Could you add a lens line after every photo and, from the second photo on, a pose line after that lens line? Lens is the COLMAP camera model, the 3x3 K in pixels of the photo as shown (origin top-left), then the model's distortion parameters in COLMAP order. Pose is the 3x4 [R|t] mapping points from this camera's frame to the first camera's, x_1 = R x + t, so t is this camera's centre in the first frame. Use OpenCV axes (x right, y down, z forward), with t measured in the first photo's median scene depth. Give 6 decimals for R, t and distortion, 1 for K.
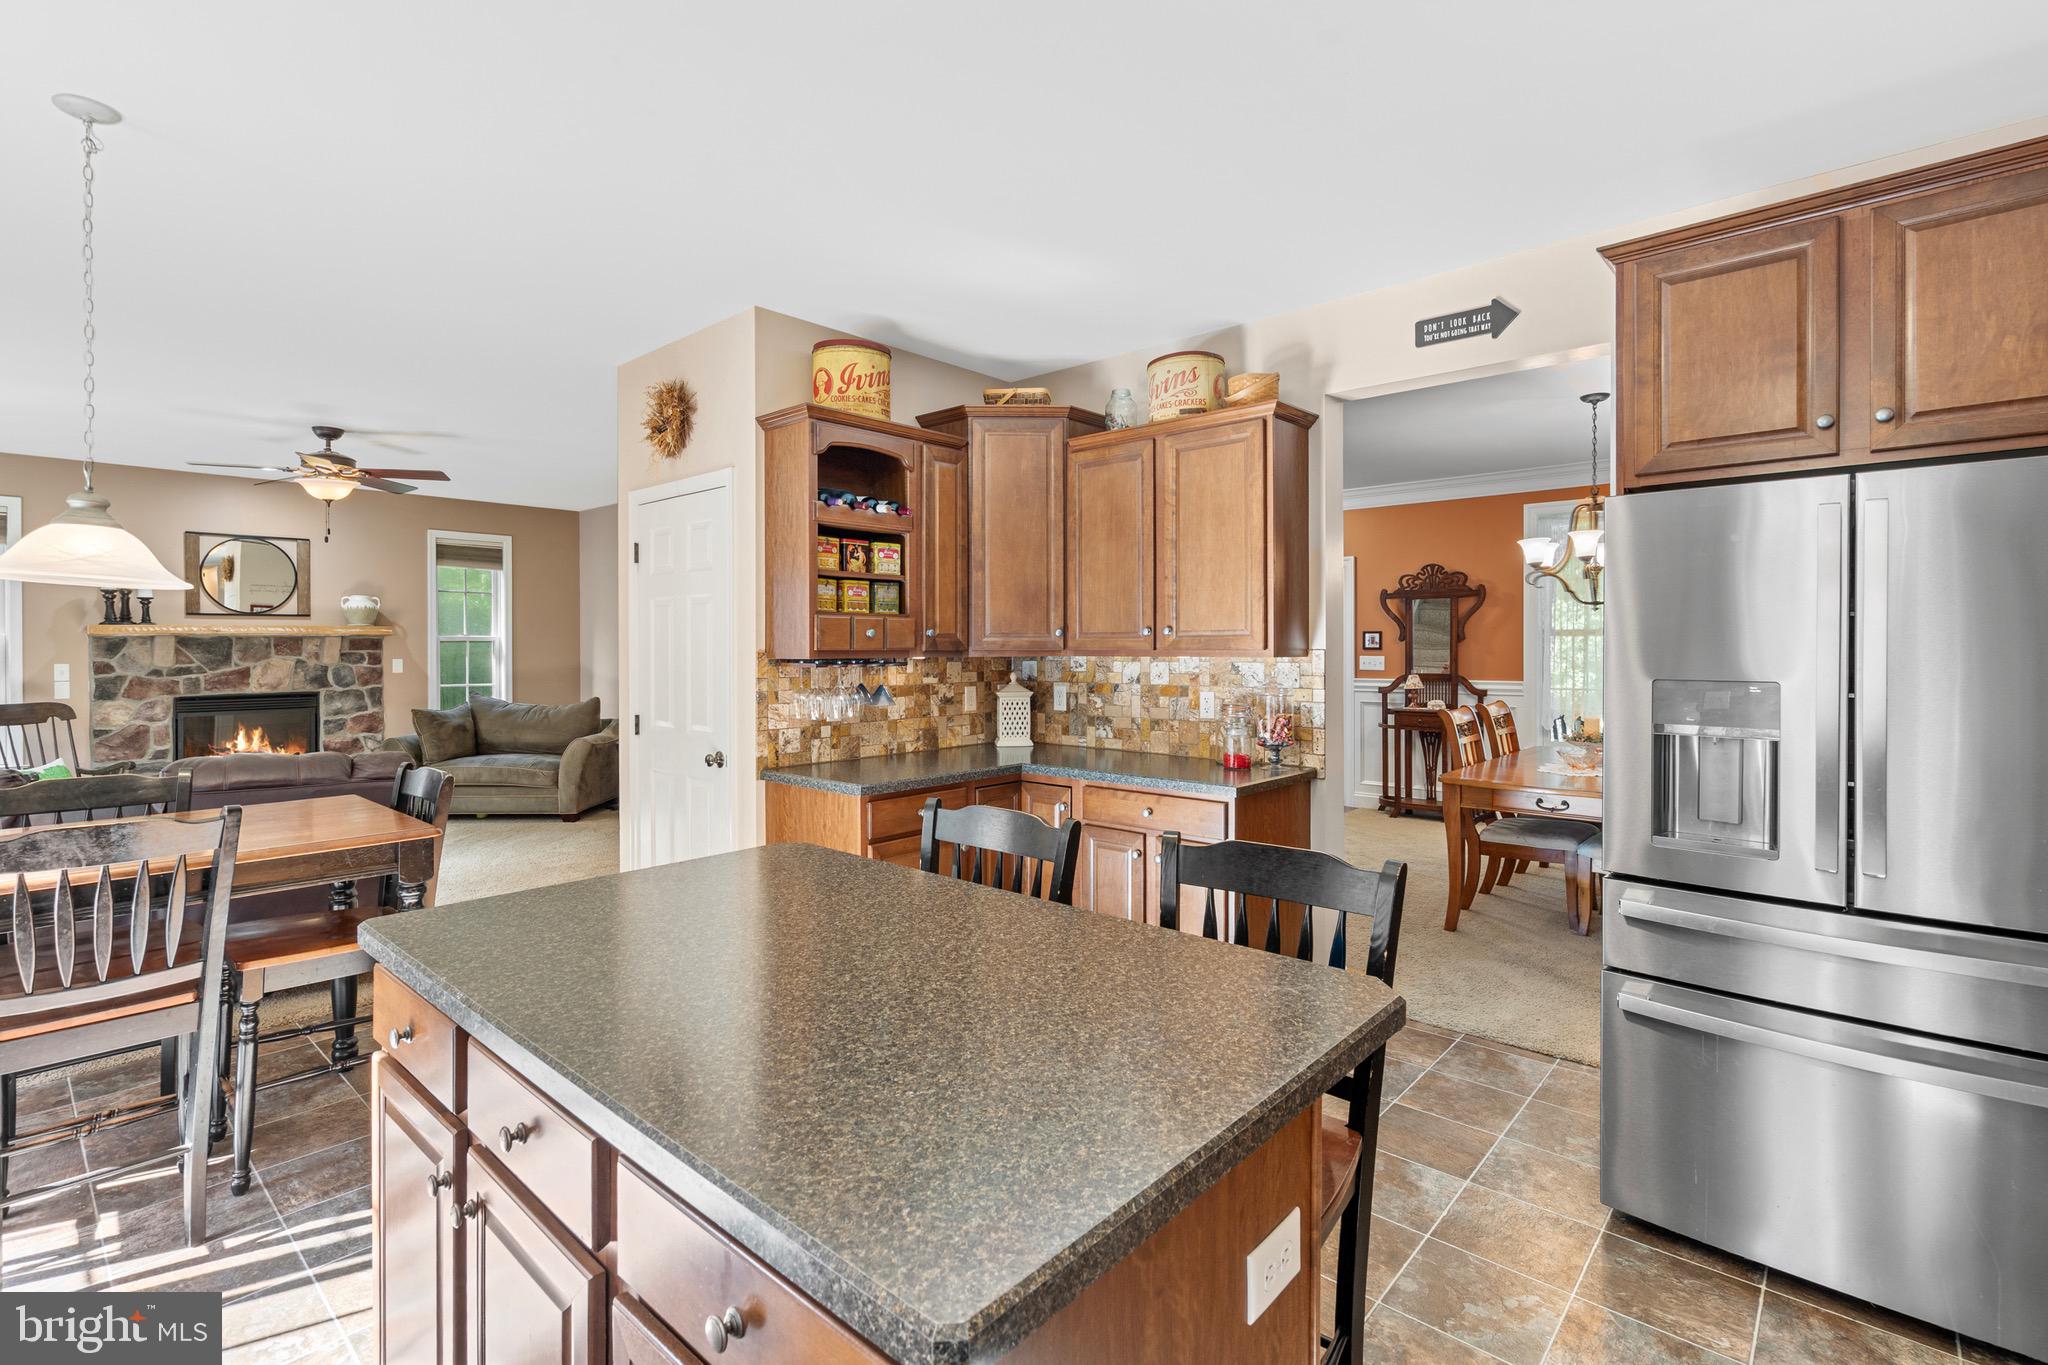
lens RADIAL K [[946.7, 0, 1018.4], [0, 946.7, 656.4], [0, 0, 1]] dist [-0.001862, -0.000216]
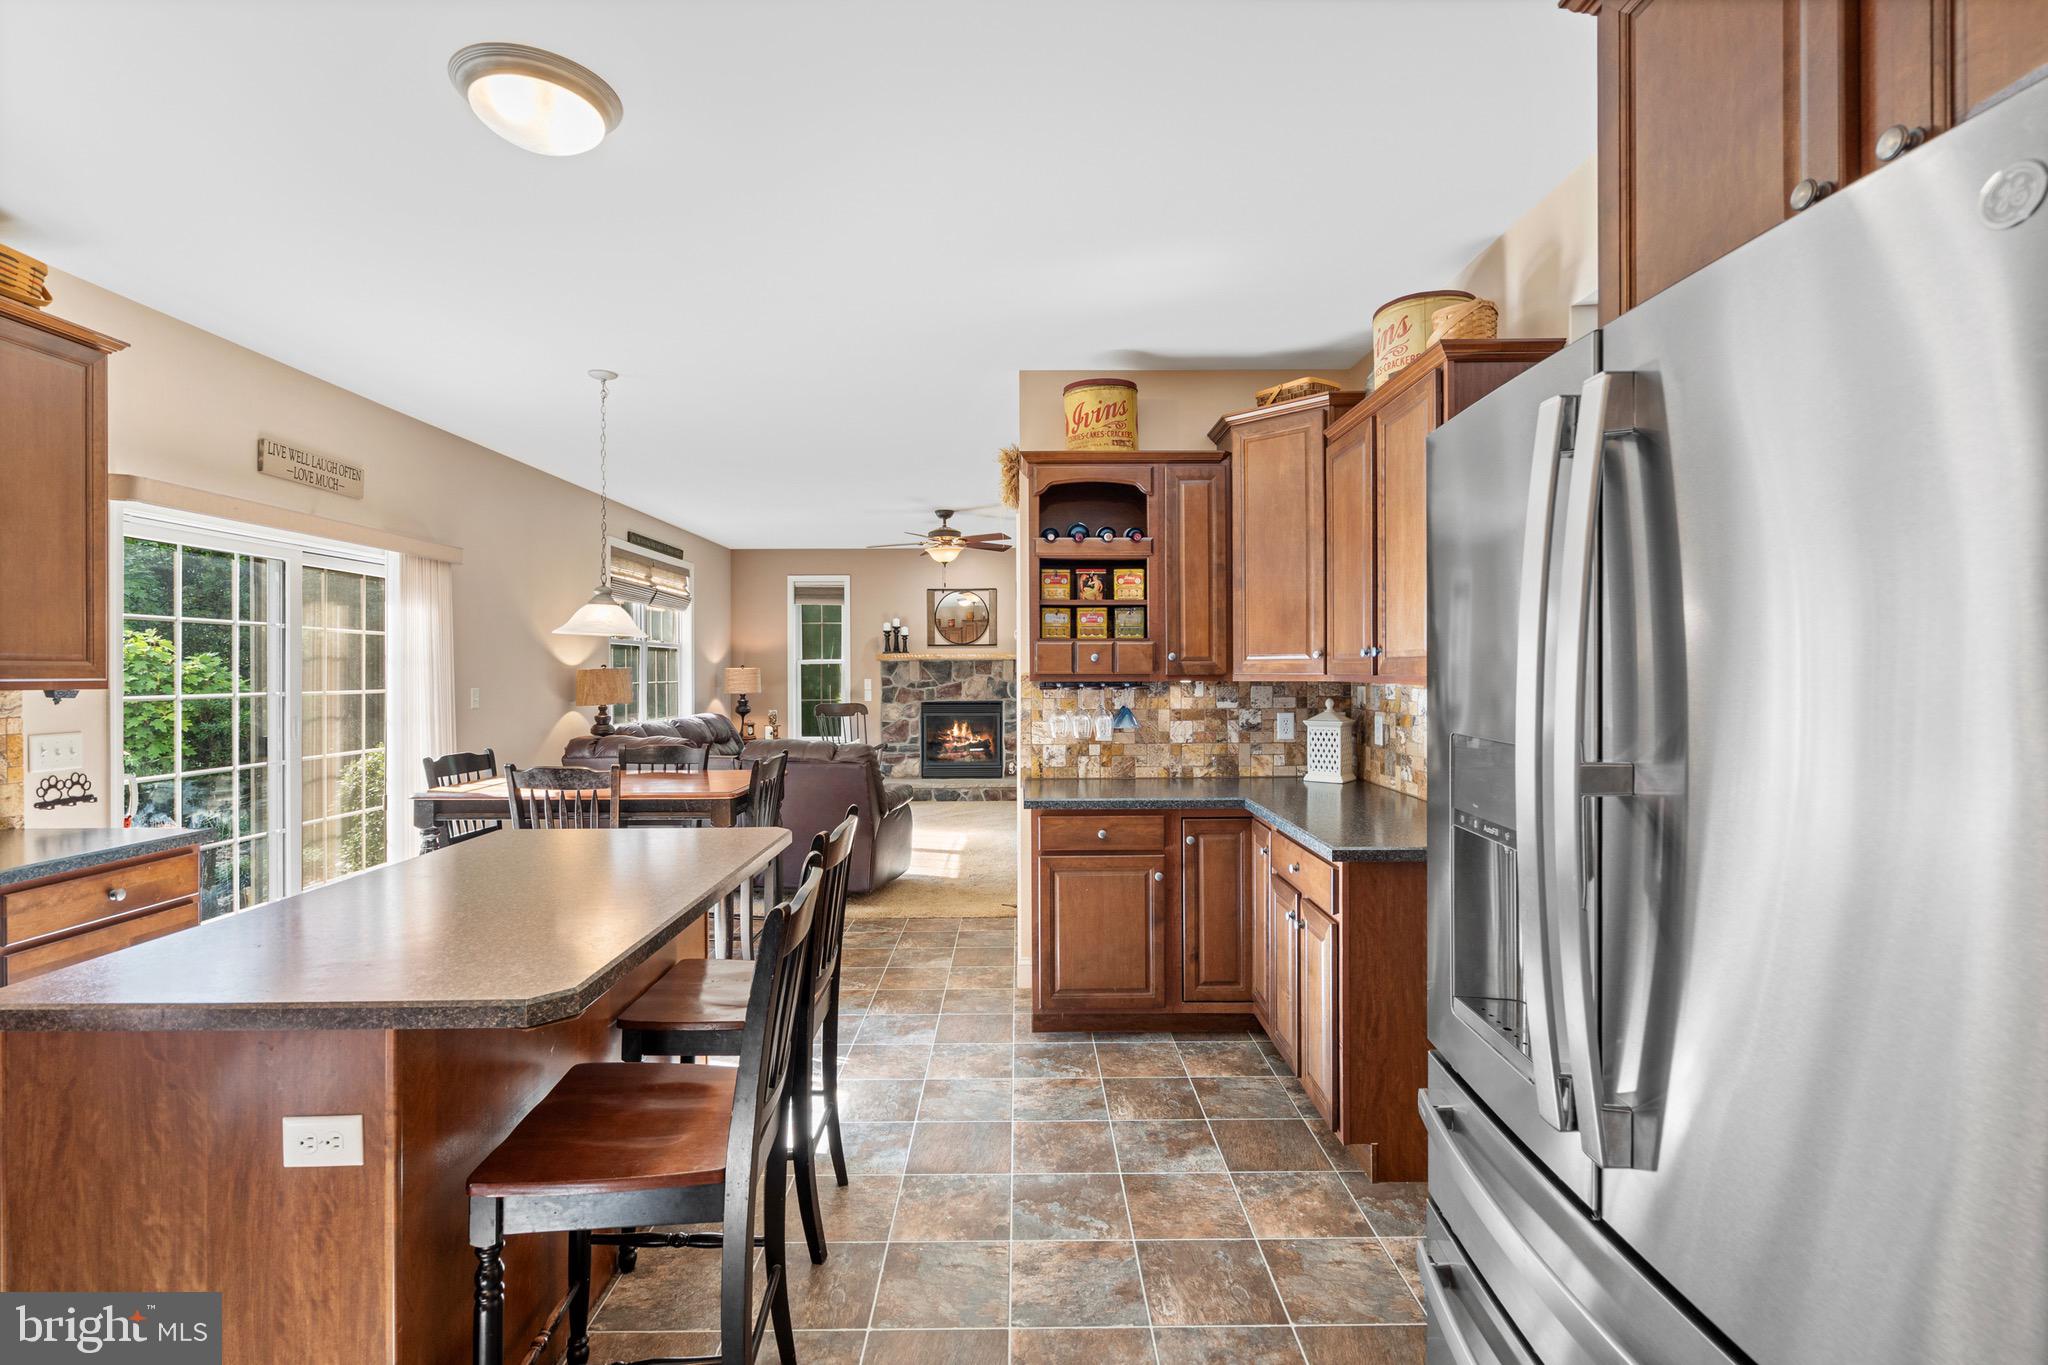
lens RADIAL K [[926.2, 0, 1001.1], [0, 926.2, 671.7], [0, 0, 1]] dist [0.000398, -0.000107]
pose [[0.676089, 0.002774, -0.736815, 0.474204], [-0.004941, 0.999987, -0.000769, -0.006950], [0.736803, 0.004160, 0.676094, 0.208972]]
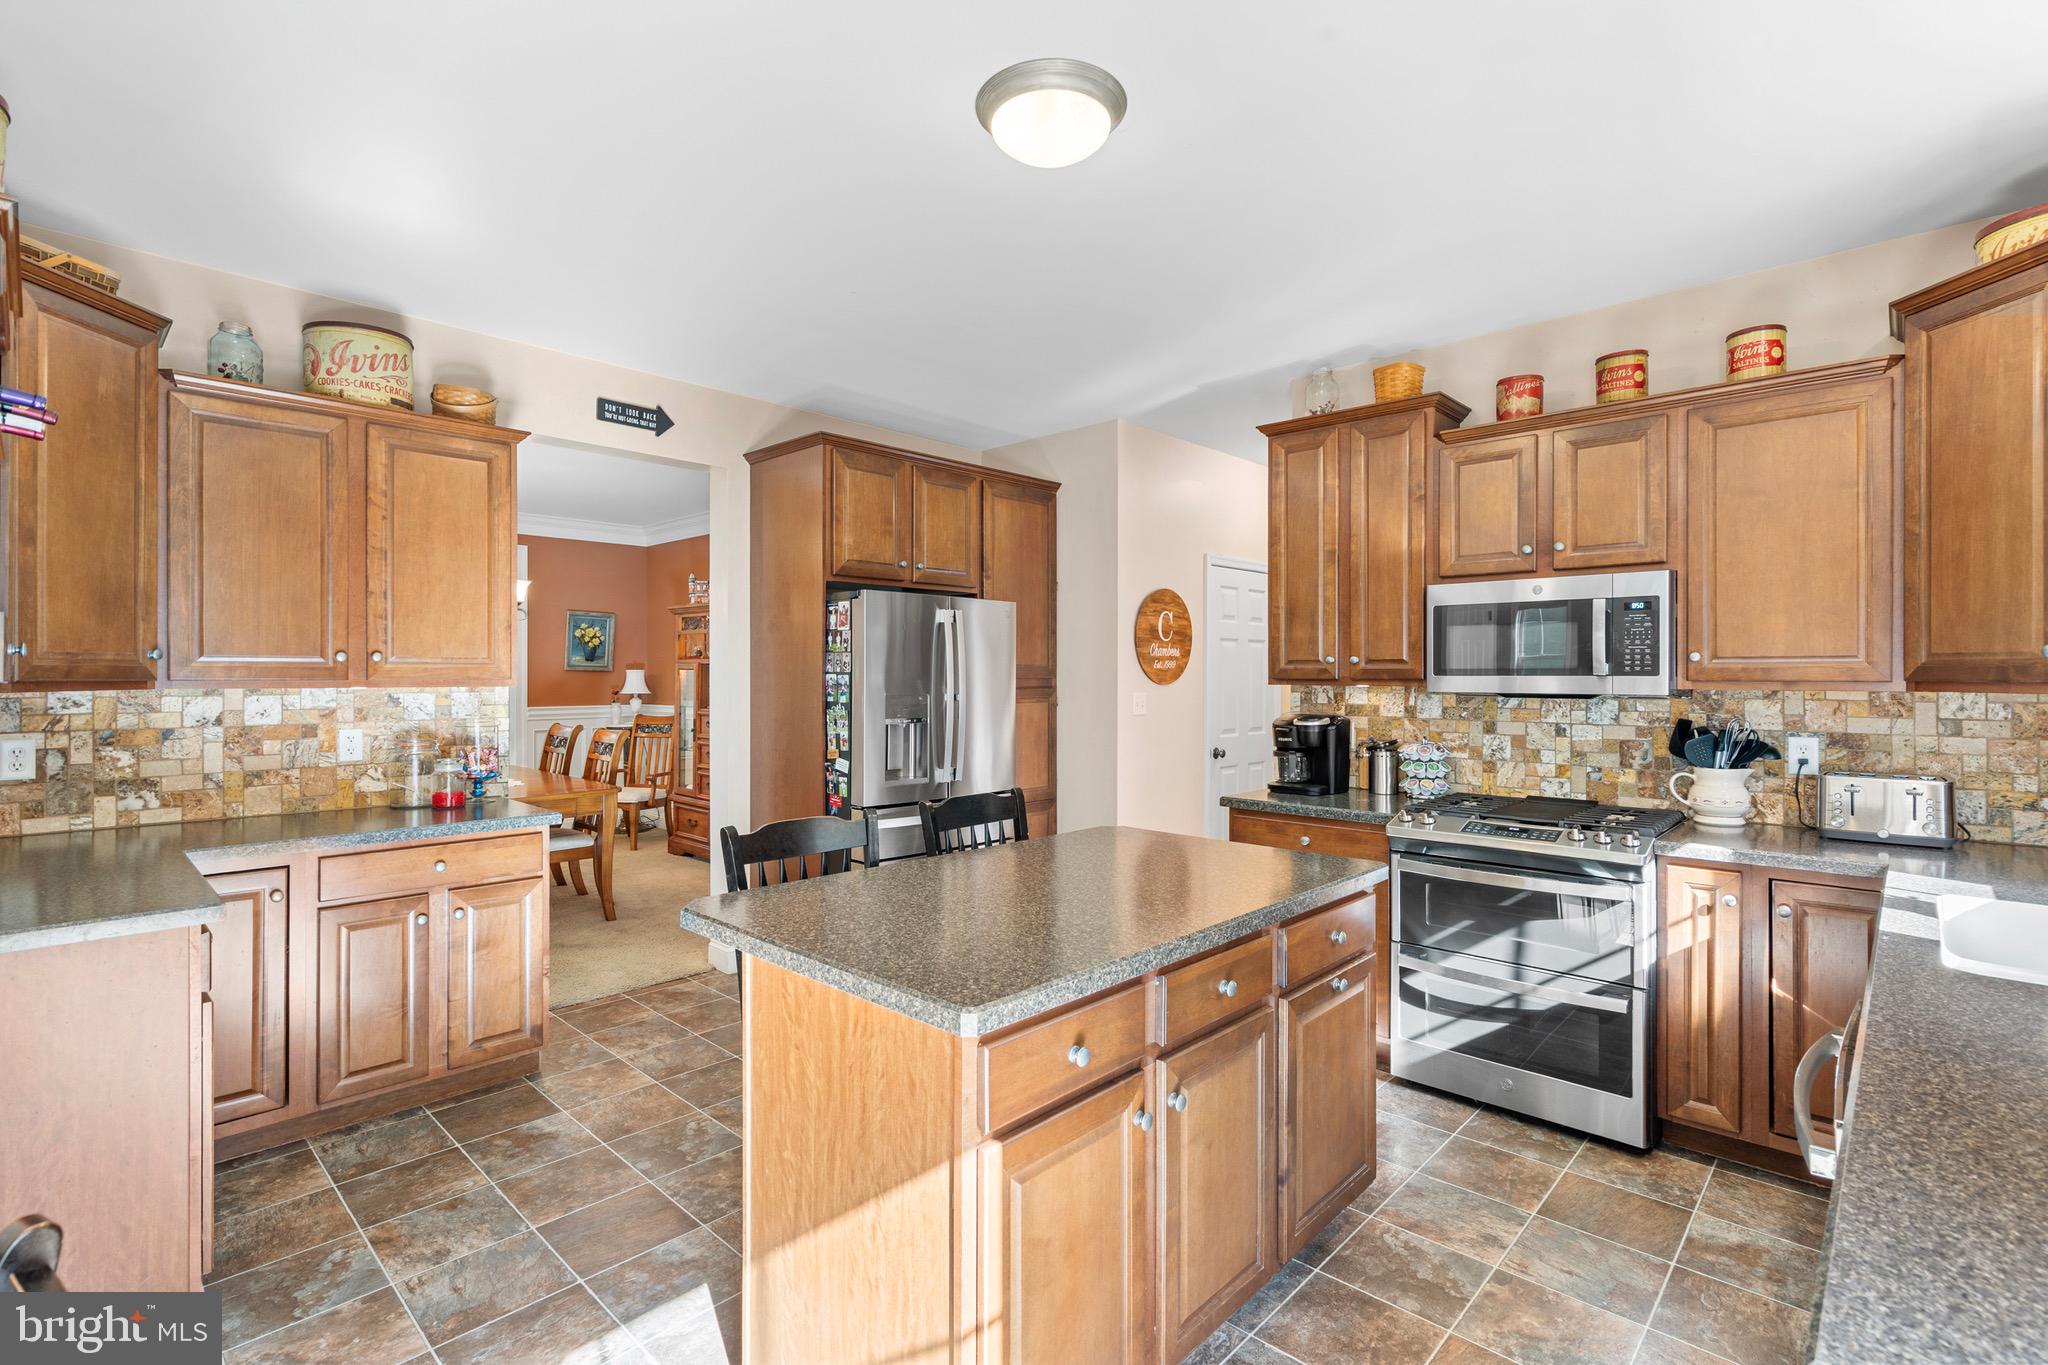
lens RADIAL K [[949.7, 0, 1017.4], [0, 949.7, 677.7], [0, 0, 1]] dist [0.000969, -0.000049]
pose [[0.025976, -0.001501, 0.999661, -0.610970], [0.008035, 0.999967, 0.001293, -0.004540], [-0.999630, 0.007998, 0.025987, 0.377762]]
